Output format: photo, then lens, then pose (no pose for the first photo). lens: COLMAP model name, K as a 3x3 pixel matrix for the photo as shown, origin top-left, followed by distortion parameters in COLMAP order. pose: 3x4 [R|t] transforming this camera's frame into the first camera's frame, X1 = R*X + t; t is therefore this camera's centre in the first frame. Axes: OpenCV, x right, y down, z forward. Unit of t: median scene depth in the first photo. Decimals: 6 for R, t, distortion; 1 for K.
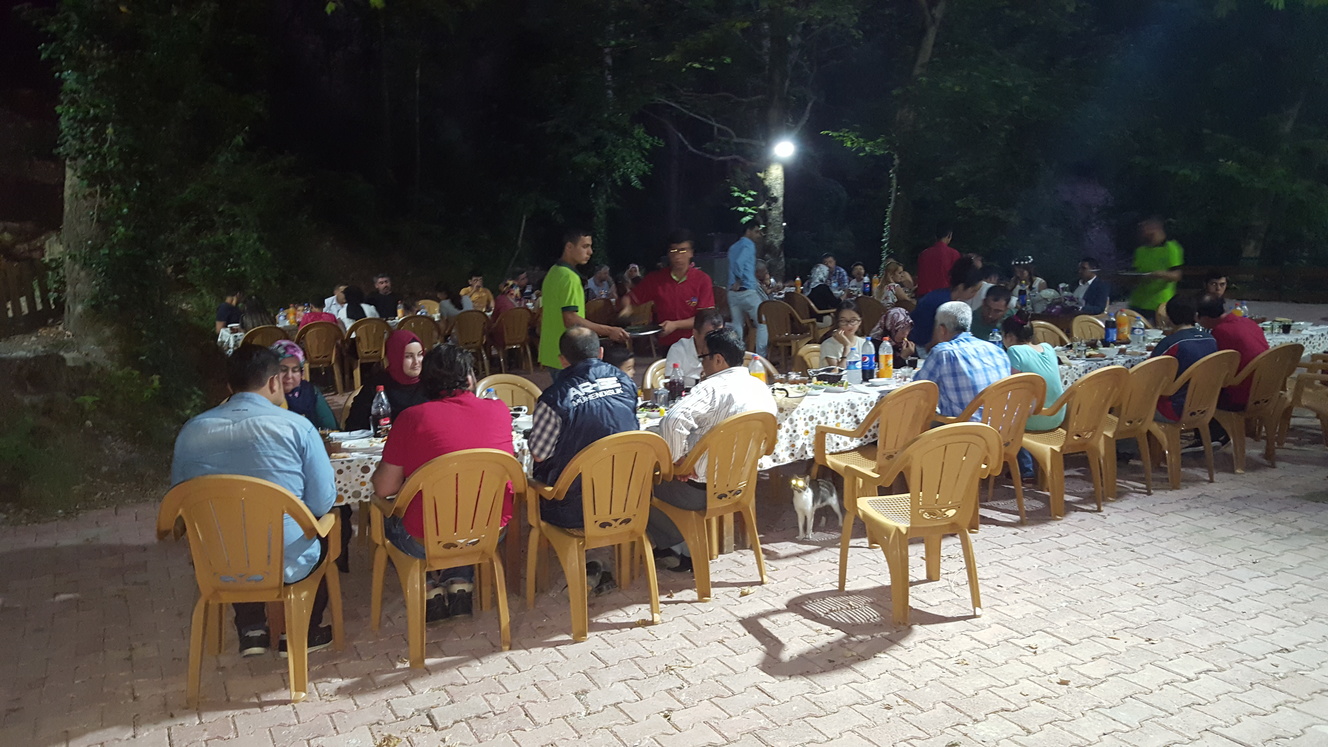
lens RADIAL K [[1025.7, 0, 663.3], [0, 1025.7, 373.5], [0, 0, 1]] dist [-0.000760, -0.017890]
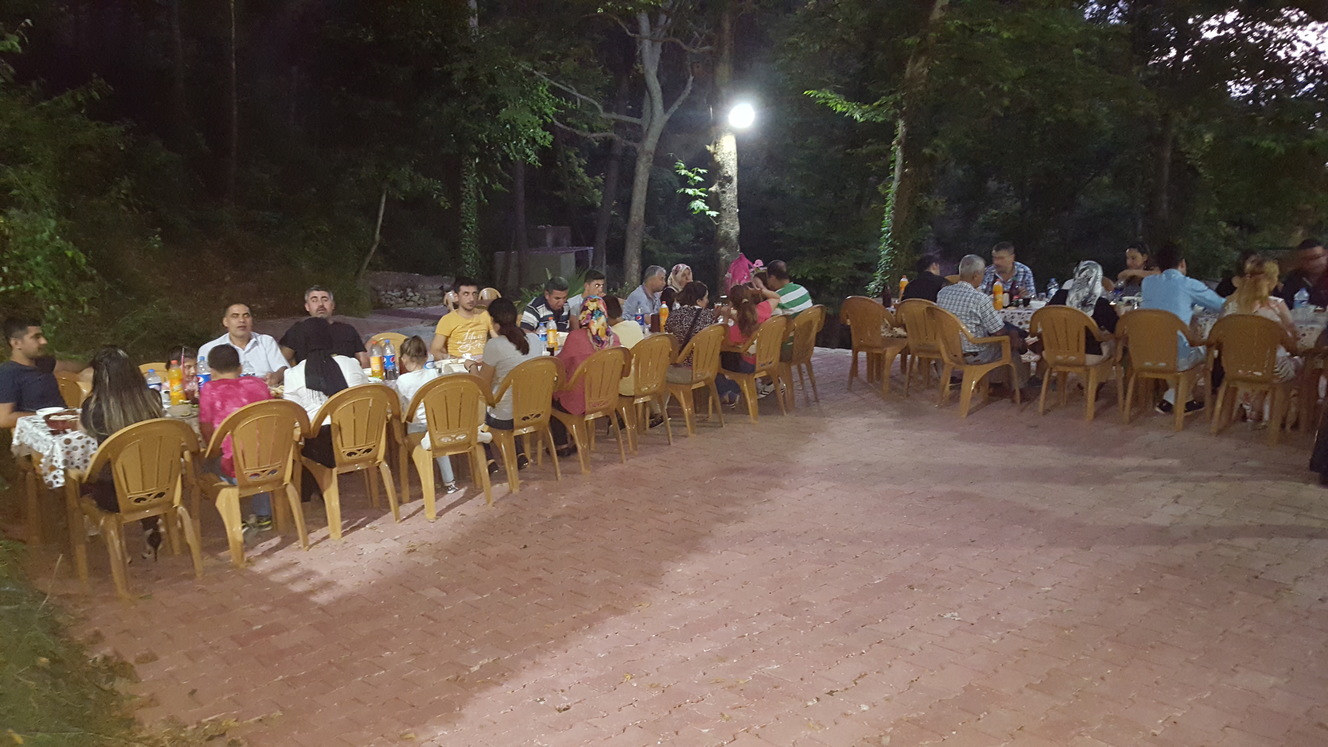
lens RADIAL K [[1025.7, 0, 664.8], [0, 1025.7, 372.3], [0, 0, 1]] dist [-0.000760, -0.017890]
pose [[0.970518, -0.038534, 0.237928, -0.132729], [0.037711, 0.999257, 0.008010, -0.029866], [-0.238060, 0.001199, 0.971250, 0.248184]]
